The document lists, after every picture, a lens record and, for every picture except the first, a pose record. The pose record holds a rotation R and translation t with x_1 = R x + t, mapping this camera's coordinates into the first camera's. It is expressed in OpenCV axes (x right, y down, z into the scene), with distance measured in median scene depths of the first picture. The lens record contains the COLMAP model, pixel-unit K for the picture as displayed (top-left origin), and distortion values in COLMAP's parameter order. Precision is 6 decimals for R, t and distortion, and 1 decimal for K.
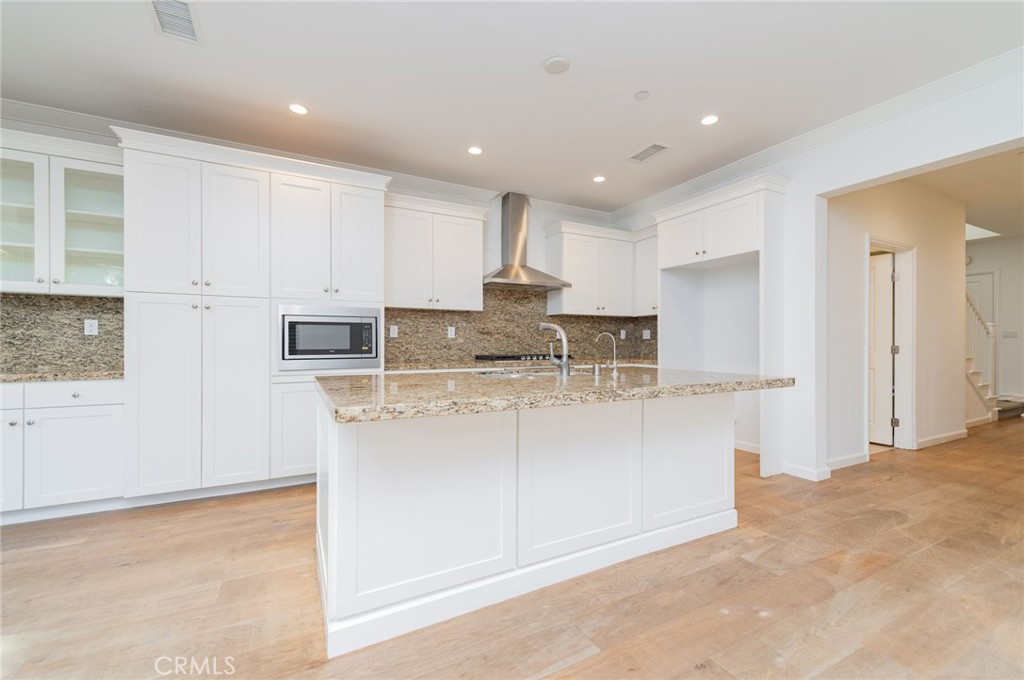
lens RADIAL K [[423.6, 0, 556.2], [0, 423.6, 342.6], [0, 0, 1]] dist [0.011122, -0.000265]
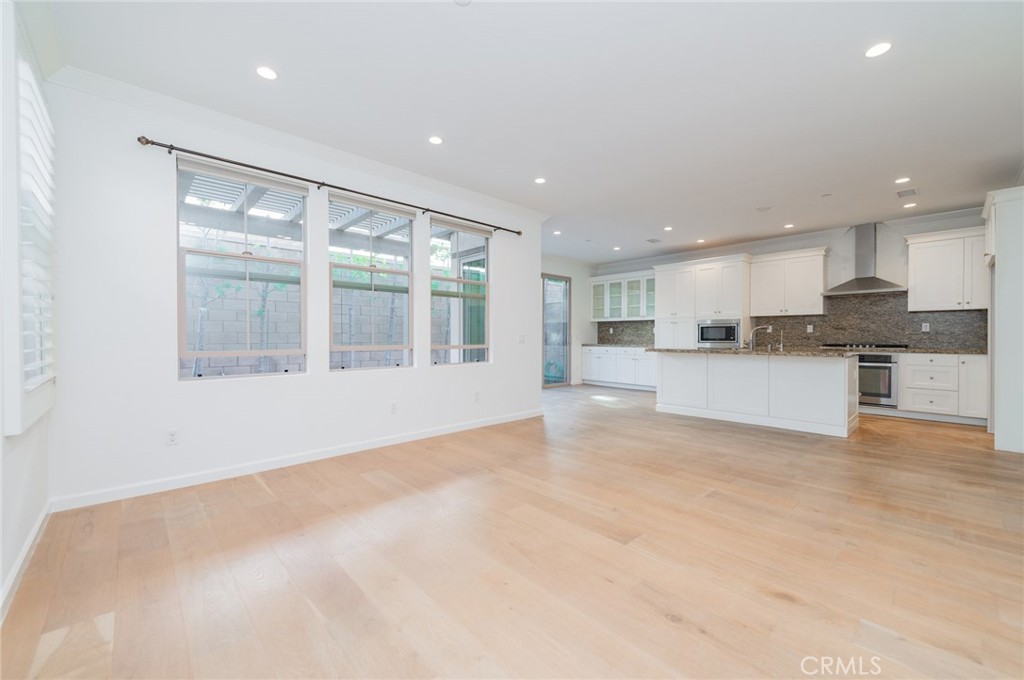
lens RADIAL K [[402.1, 0, 505.6], [0, 402.1, 339.4], [0, 0, 1]] dist [0.000703, -0.000291]
pose [[0.229837, 0.005908, -0.973211, 1.240331], [0.000295, 0.999981, 0.006140, 0.007876], [0.973229, -0.001698, 0.229831, -0.560642]]
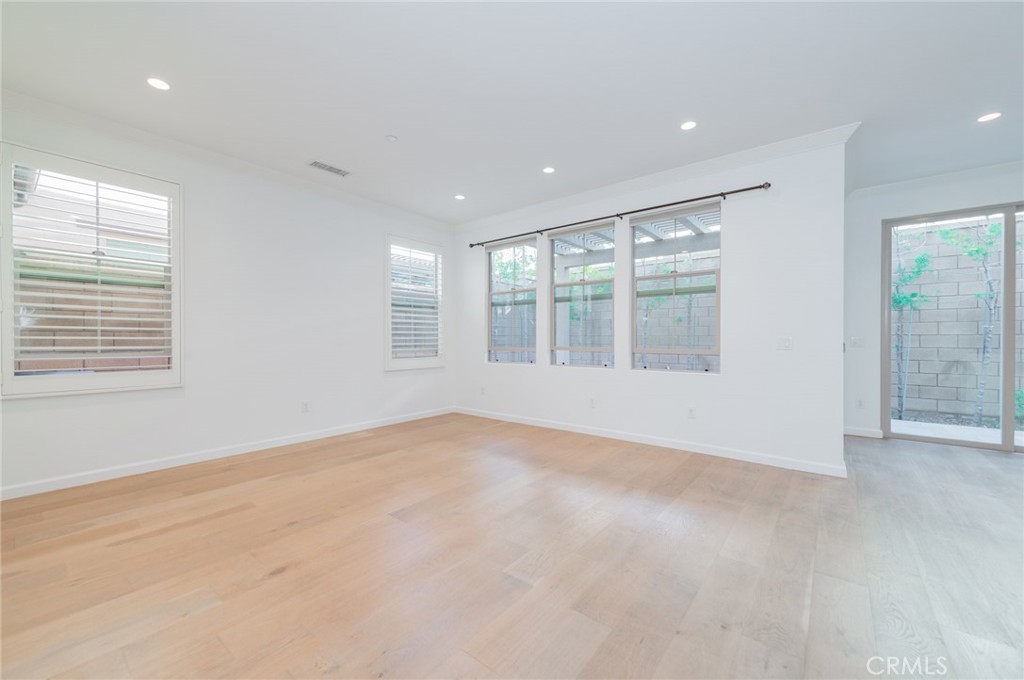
lens RADIAL K [[395.3, 0, 542.3], [0, 395.3, 341.2], [0, 0, 1]] dist [-0.030599, -0.000061]
pose [[-0.910598, 0.000347, -0.413293, 0.761367], [-0.002023, 0.999984, 0.005296, 0.004776], [0.413289, 0.005659, -0.910582, 0.445803]]
